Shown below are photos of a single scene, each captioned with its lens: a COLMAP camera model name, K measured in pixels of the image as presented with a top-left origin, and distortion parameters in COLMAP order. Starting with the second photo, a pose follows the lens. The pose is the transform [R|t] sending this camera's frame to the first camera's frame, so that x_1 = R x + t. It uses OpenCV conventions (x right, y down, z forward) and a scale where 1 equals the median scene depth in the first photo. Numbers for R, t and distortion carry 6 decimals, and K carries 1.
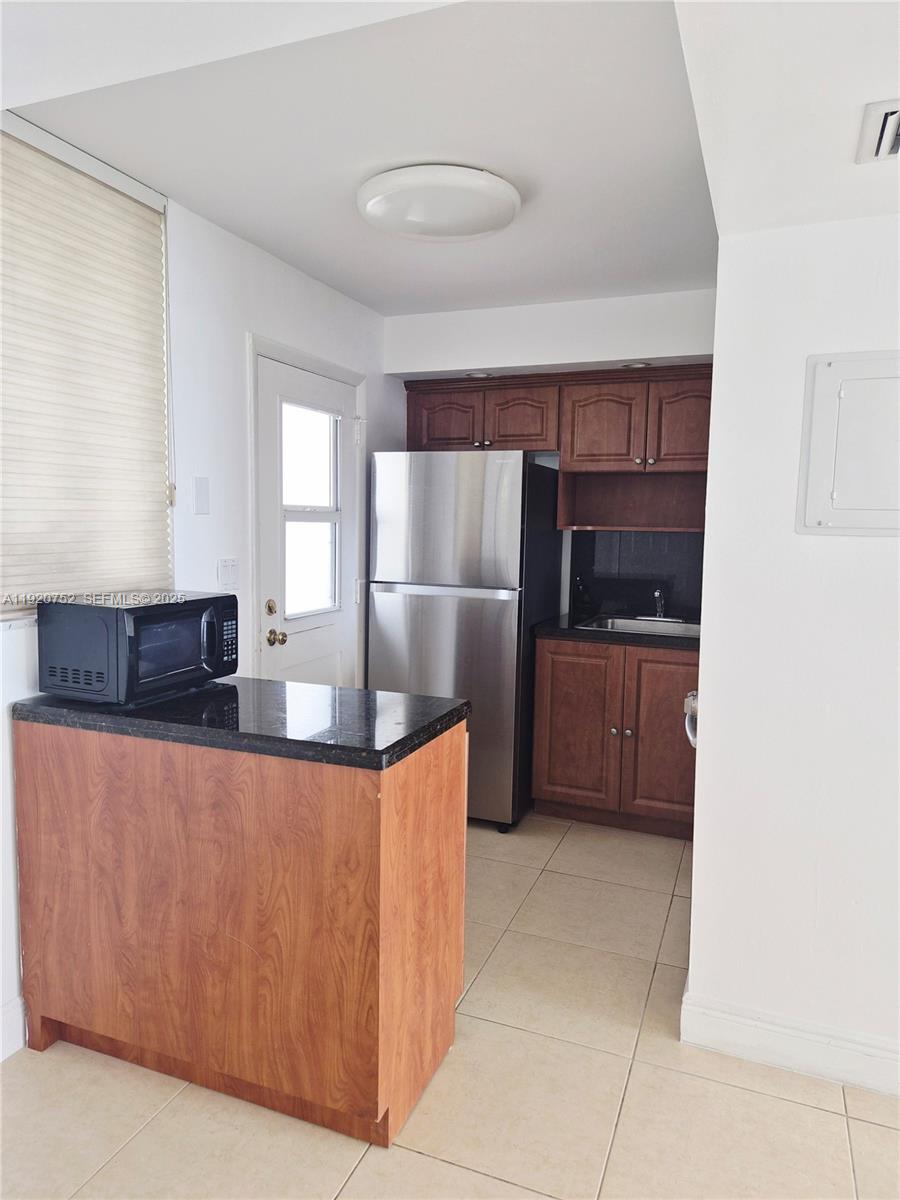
lens RADIAL K [[796.2, 0, 450.0], [0, 796.2, 600.0], [0, 0, 1]] dist [0.059148, -0.057450]
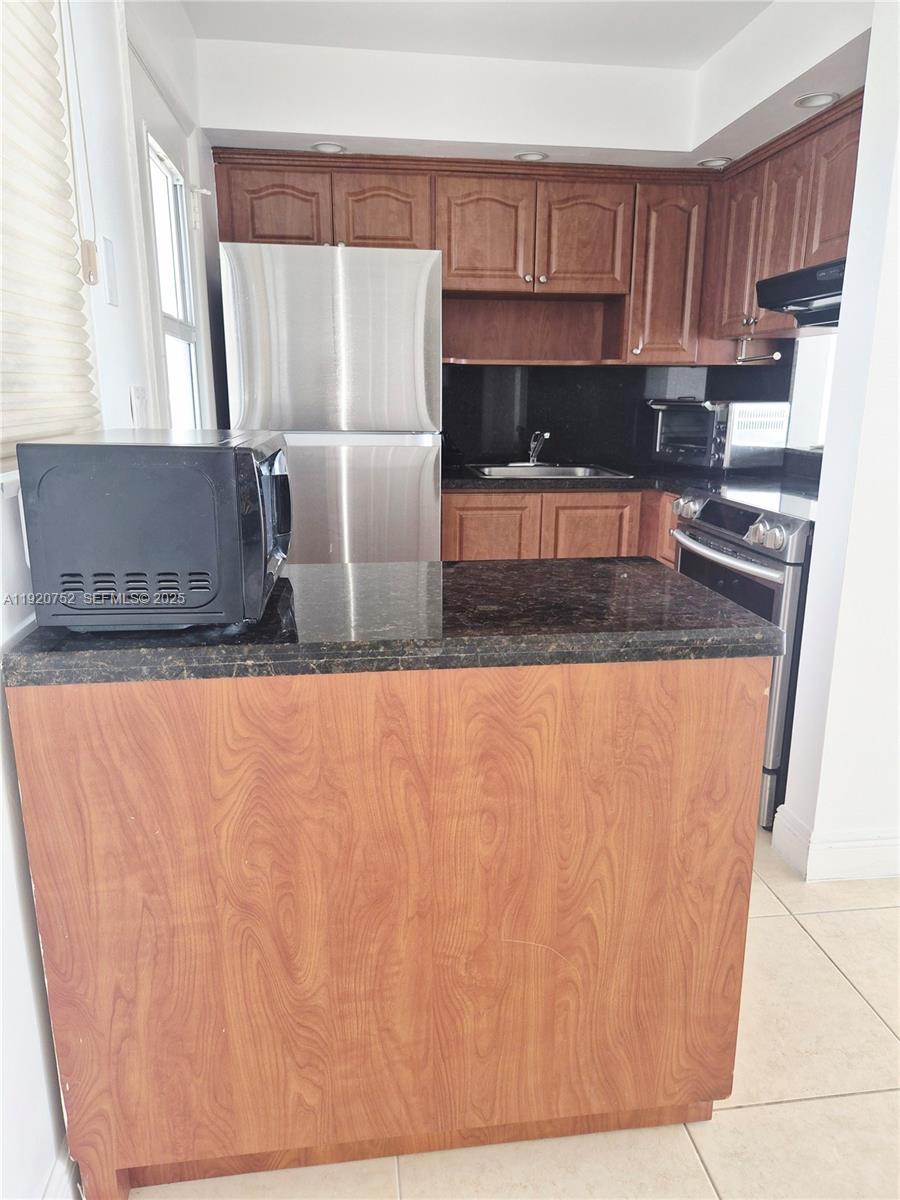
lens RADIAL K [[796.2, 0, 450.0], [0, 796.2, 600.0], [0, 0, 1]] dist [0.059148, -0.057450]
pose [[0.871846, -0.133547, 0.471222, -0.556572], [0.057562, 0.983379, 0.172196, 0.026807], [-0.486386, -0.123004, 0.865042, 0.464660]]
